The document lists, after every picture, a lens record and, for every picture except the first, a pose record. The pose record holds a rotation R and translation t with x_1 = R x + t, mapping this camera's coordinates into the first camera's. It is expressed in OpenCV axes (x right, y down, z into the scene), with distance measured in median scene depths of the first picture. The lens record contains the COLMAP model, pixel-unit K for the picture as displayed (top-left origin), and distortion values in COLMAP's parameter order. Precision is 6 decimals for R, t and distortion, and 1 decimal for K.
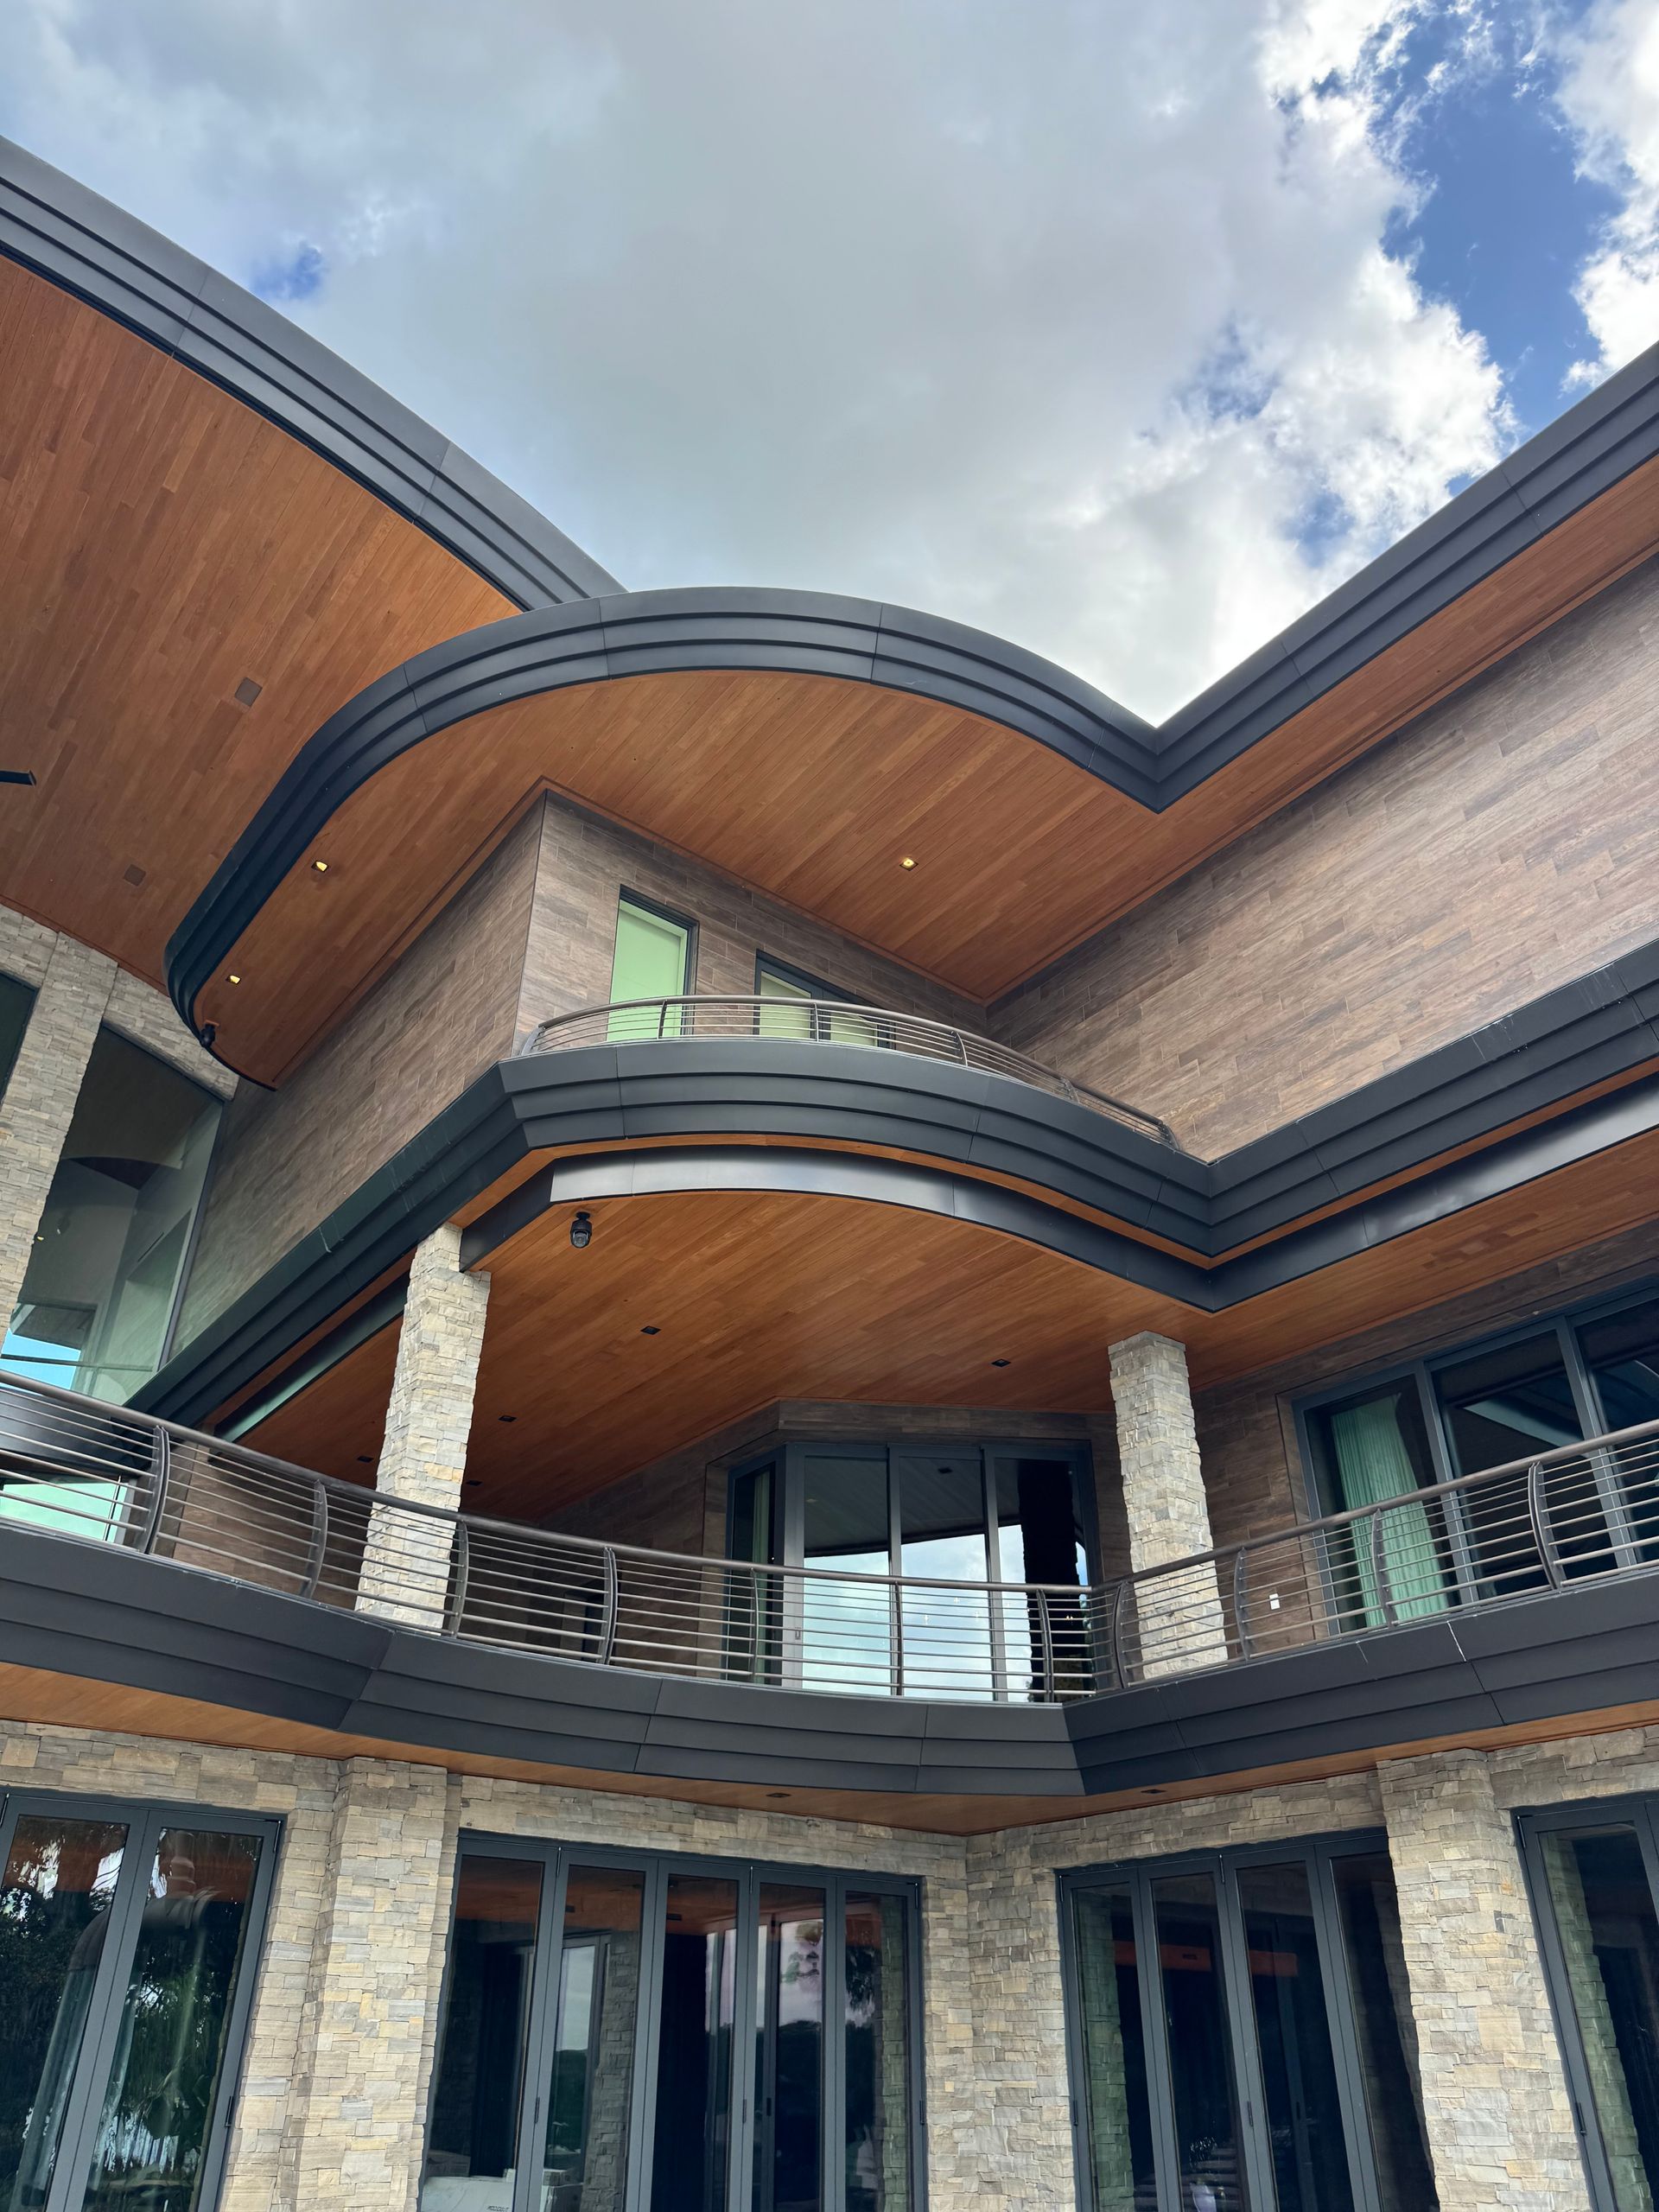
lens RADIAL K [[1521.8, 0, 753.2], [0, 1521.8, 1101.7], [0, 0, 1]] dist [0.092335, -0.118244]
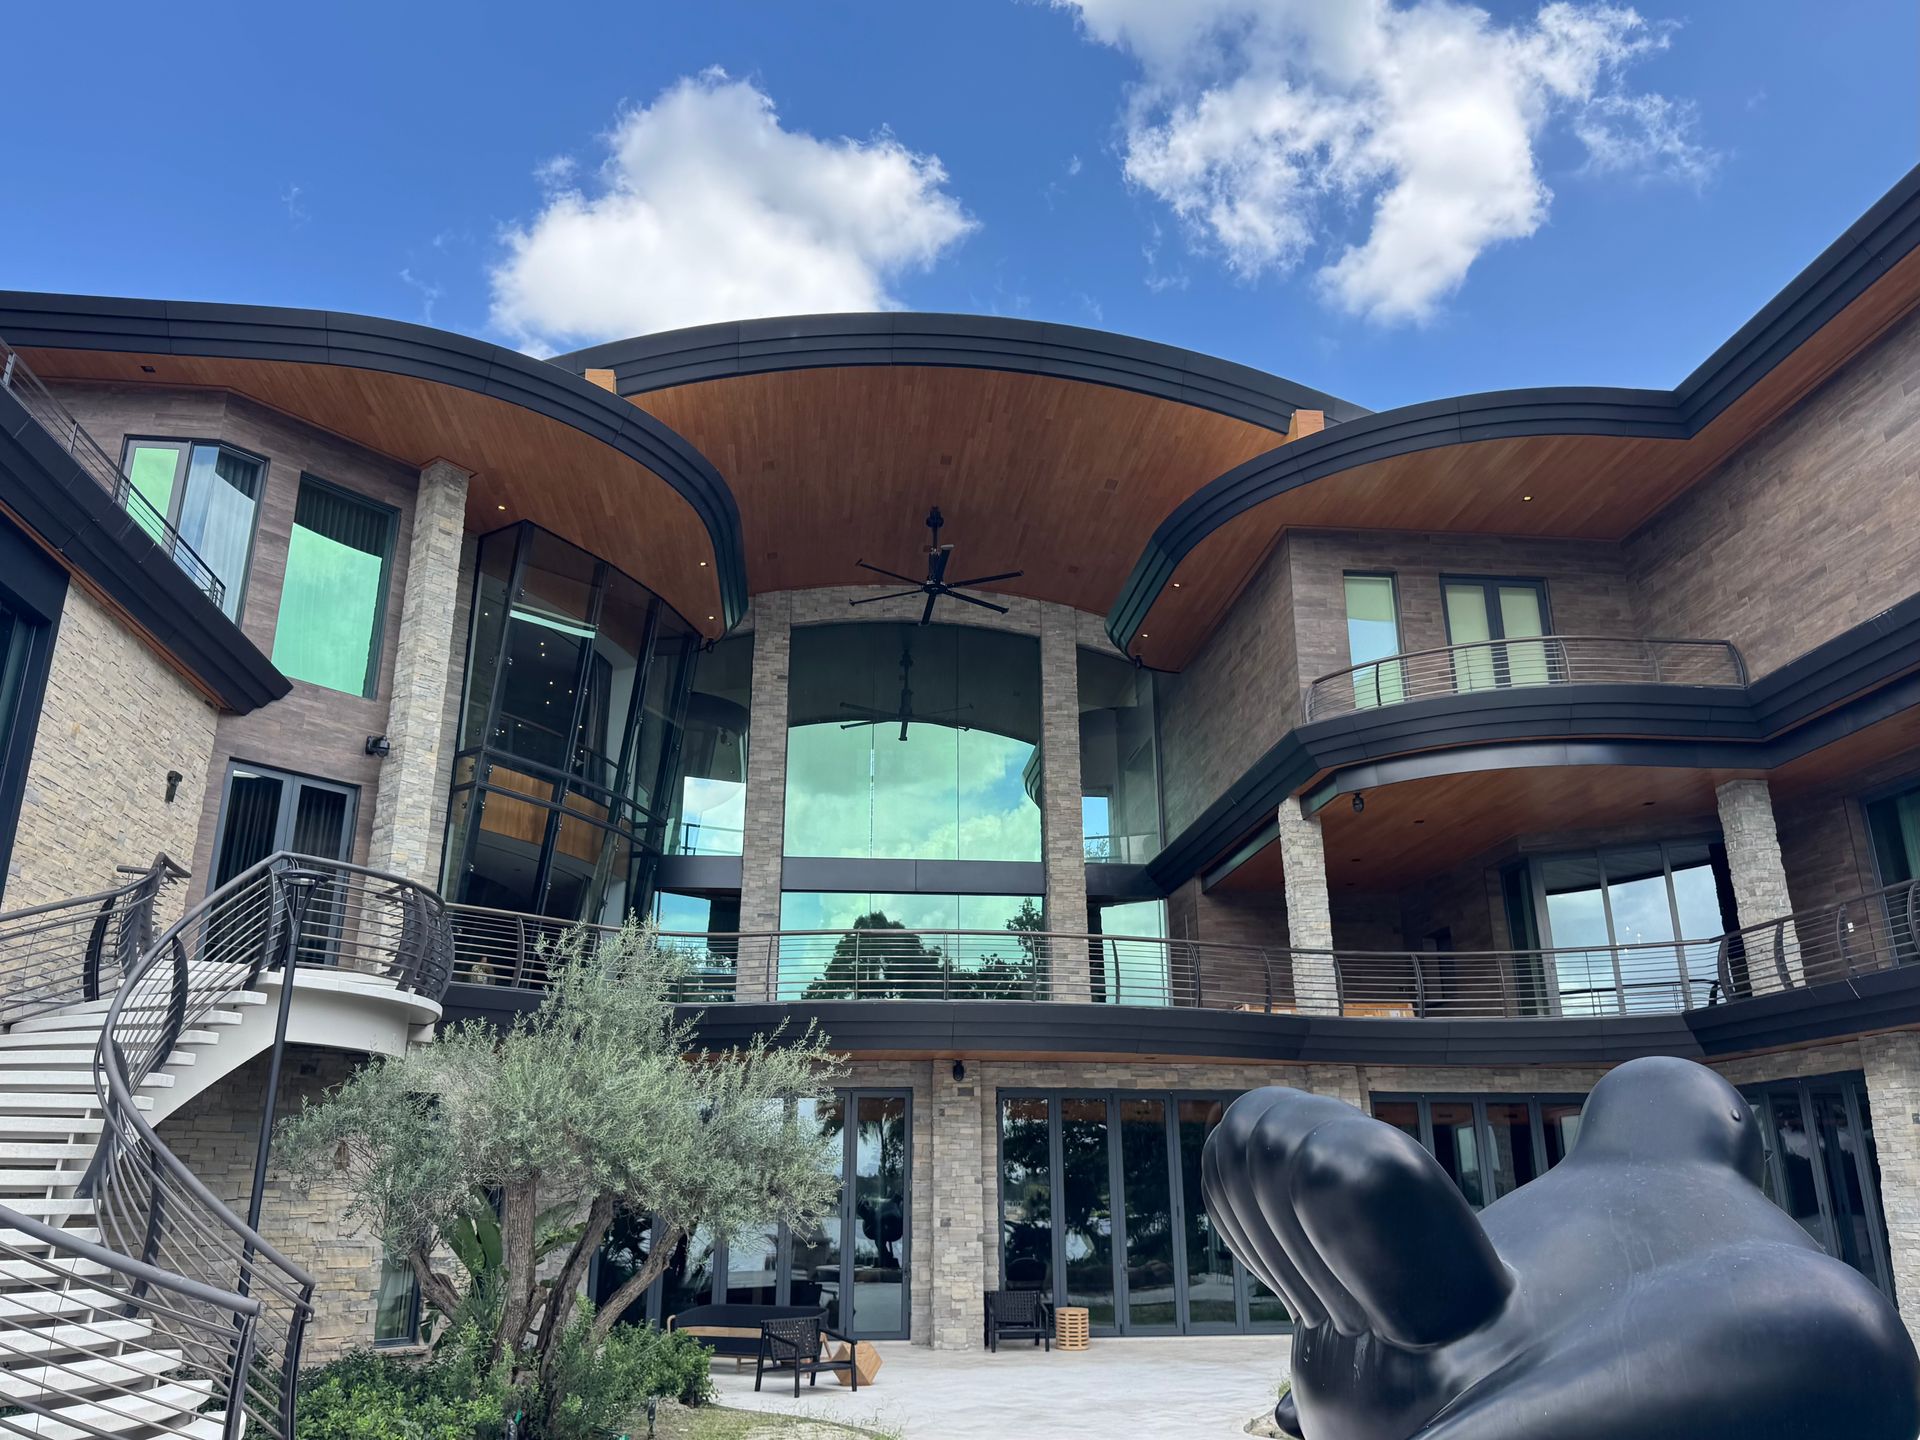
lens RADIAL K [[1345.3, 0, 948.8], [0, 1345.3, 666.3], [0, 0, 1]] dist [0.005609, -0.007137]
pose [[0.860645, -0.195993, -0.469975, 0.237708], [0.282588, 0.951625, 0.120638, -0.376534], [0.423596, -0.236636, 0.874397, -0.577082]]
